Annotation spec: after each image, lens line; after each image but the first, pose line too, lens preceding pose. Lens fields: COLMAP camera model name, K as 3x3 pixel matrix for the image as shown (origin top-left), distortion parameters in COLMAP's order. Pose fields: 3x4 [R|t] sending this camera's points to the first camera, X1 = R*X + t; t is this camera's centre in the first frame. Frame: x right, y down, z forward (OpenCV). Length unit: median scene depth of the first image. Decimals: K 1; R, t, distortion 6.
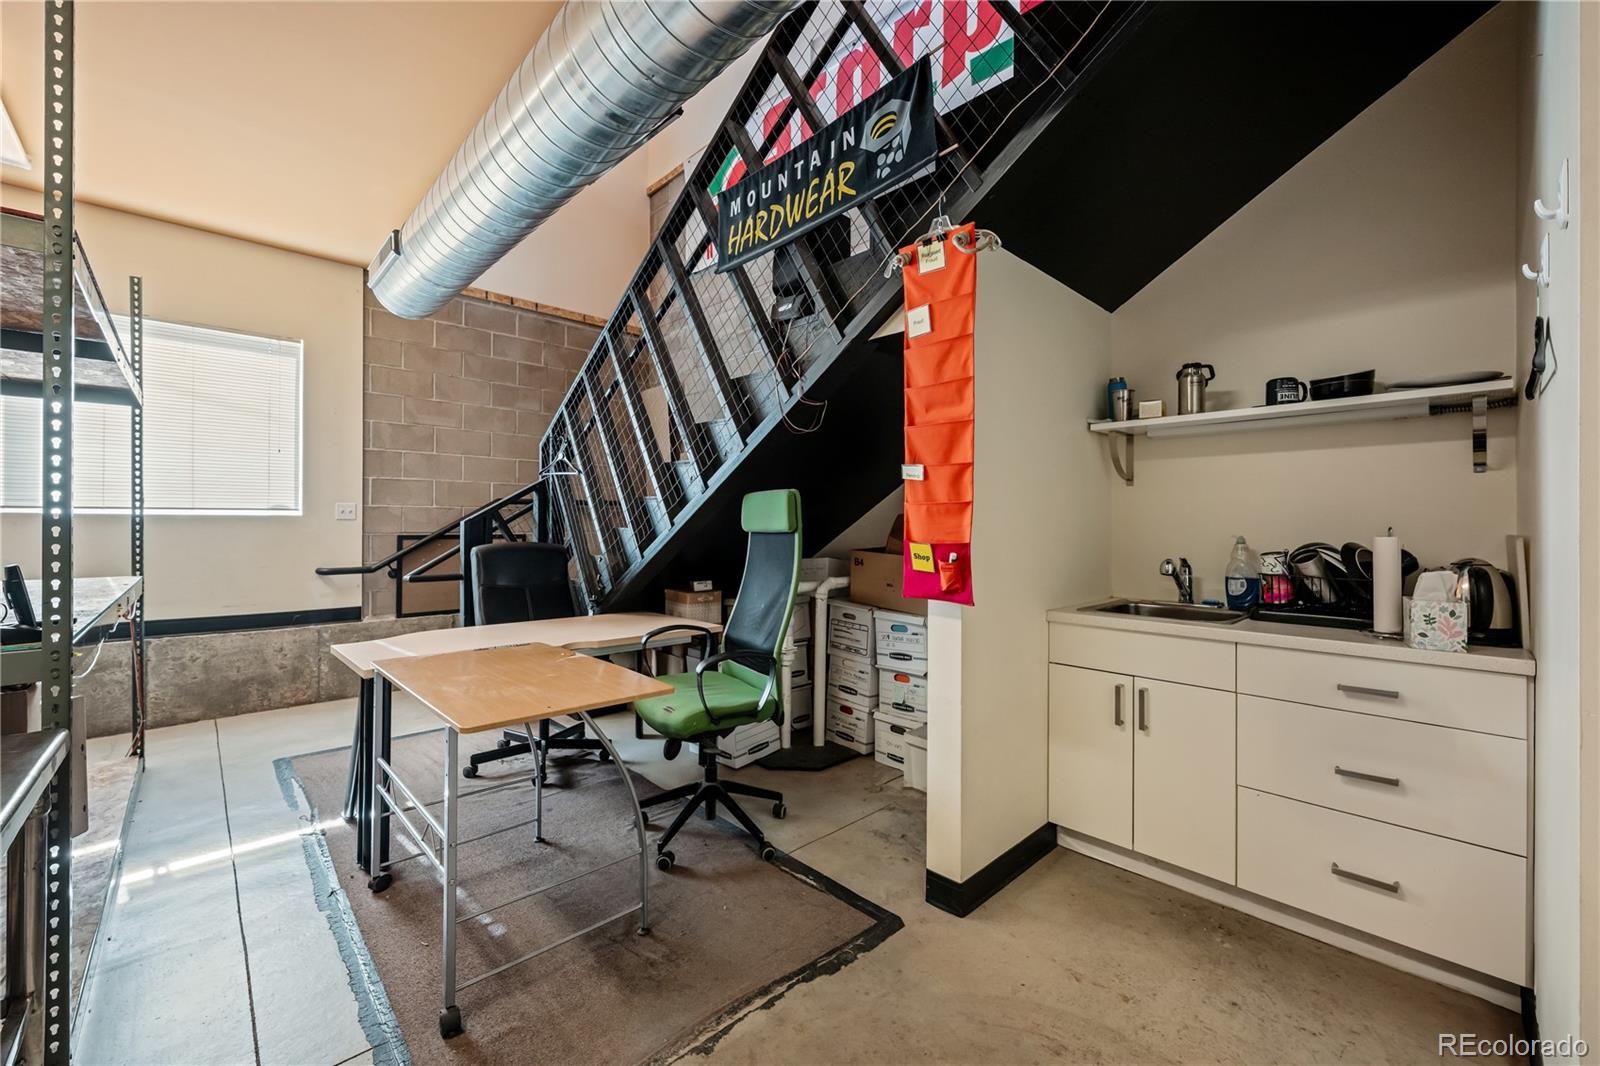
lens RADIAL K [[639.6, 0, 797.6], [0, 639.6, 525.6], [0, 0, 1]] dist [-0.003514, -0.000217]
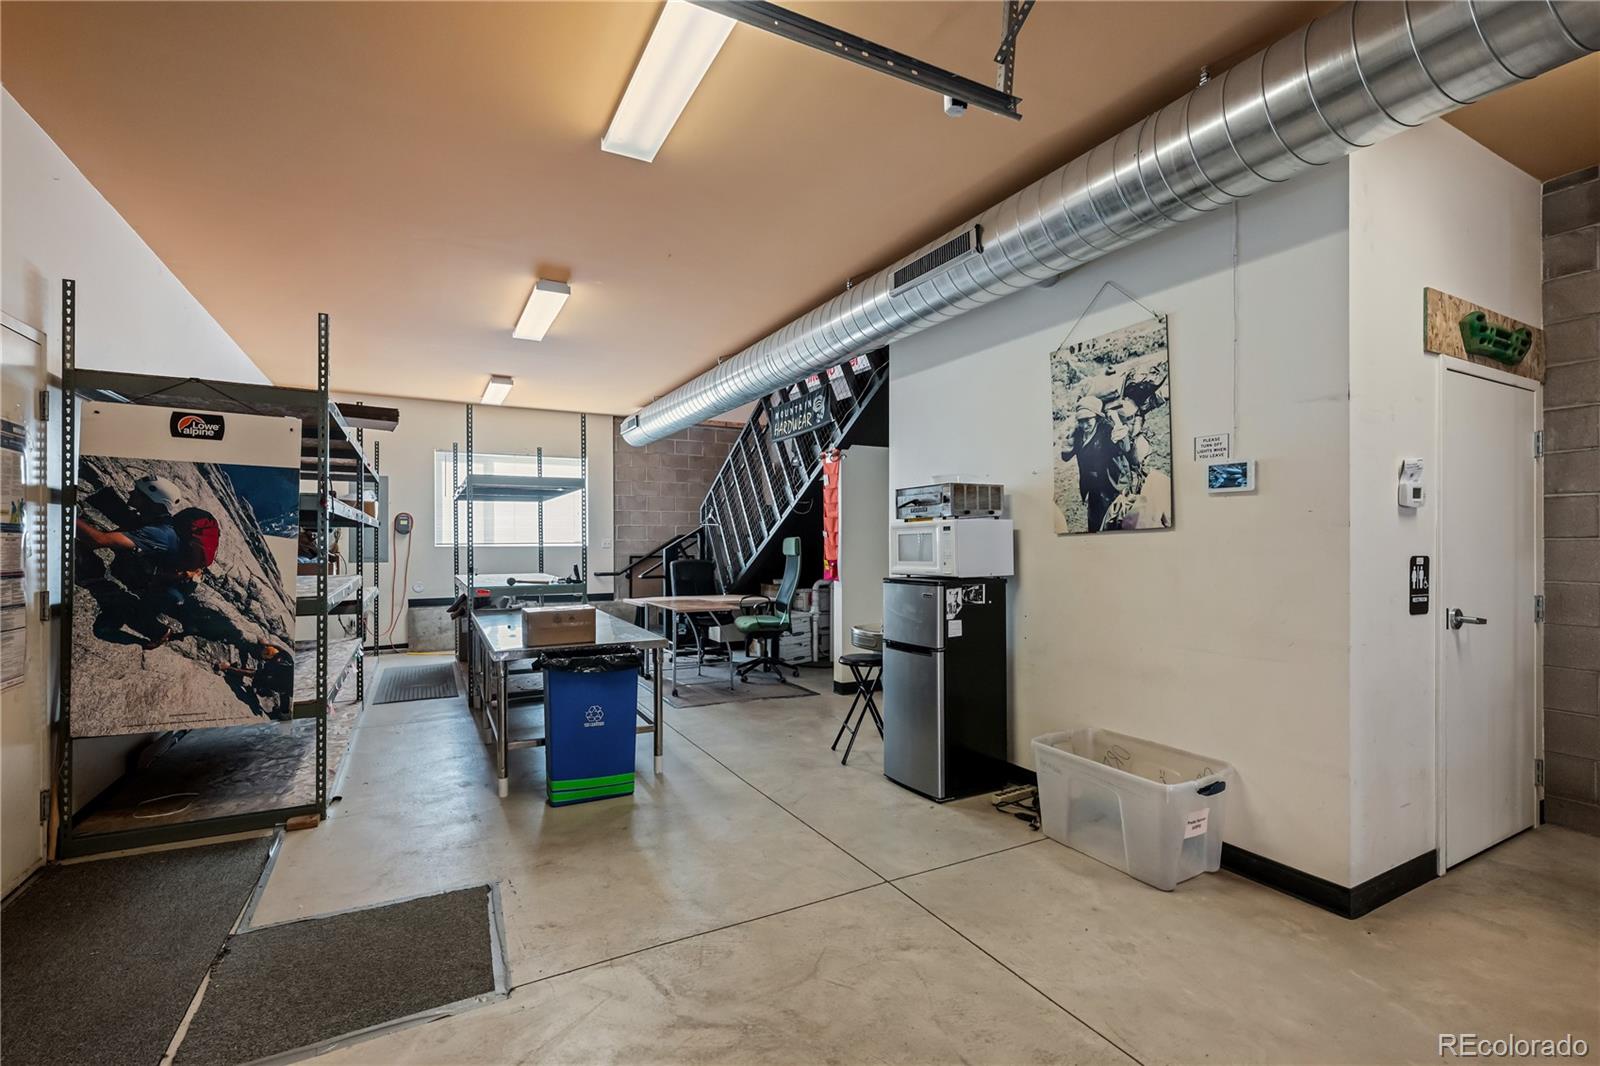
lens RADIAL K [[694.2, 0, 796.3], [0, 694.2, 542.8], [0, 0, 1]] dist [0.000533, 0.000490]
pose [[0.968344, -0.005169, -0.249565, 0.467806], [0.004925, 0.999987, -0.001602, -0.022310], [0.249570, 0.000322, 0.968357, -1.122748]]
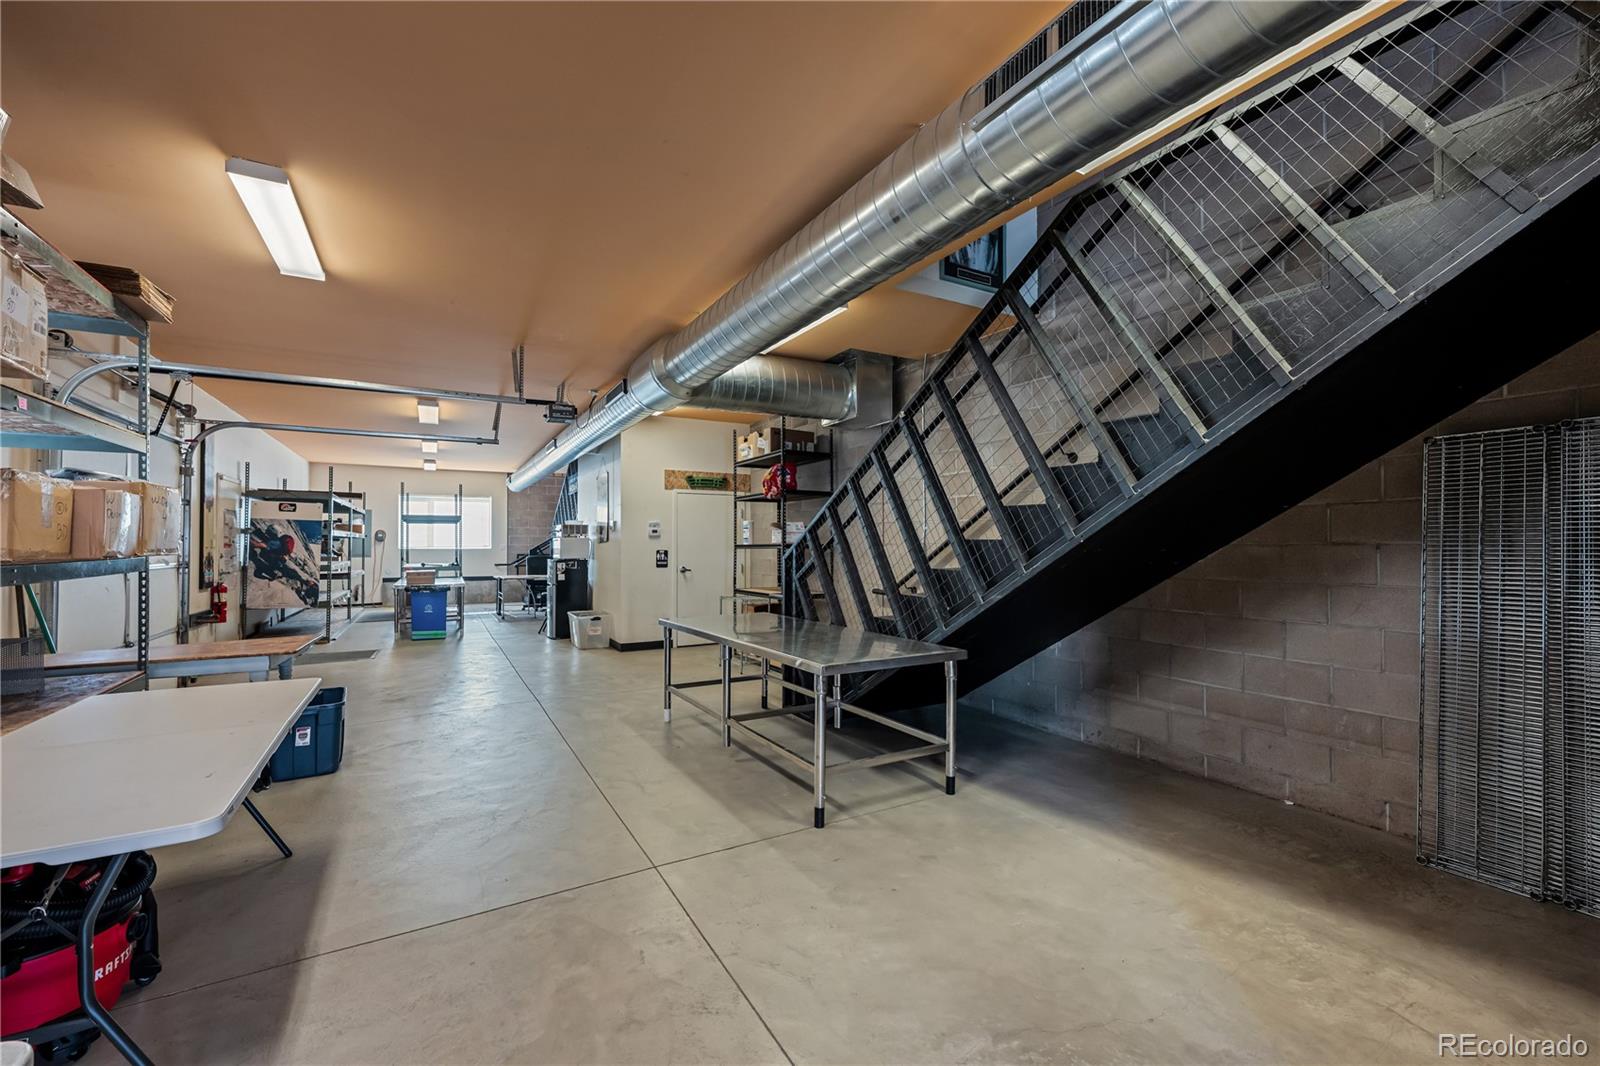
lens RADIAL K [[639.6, 0, 799.3], [0, 639.6, 537.6], [0, 0, 1]] dist [-0.003514, -0.000217]
pose [[0.974018, -0.008386, -0.226317, 1.951991], [0.004780, 0.999853, -0.016479, -0.010933], [0.226422, 0.014969, 0.973914, -2.375255]]
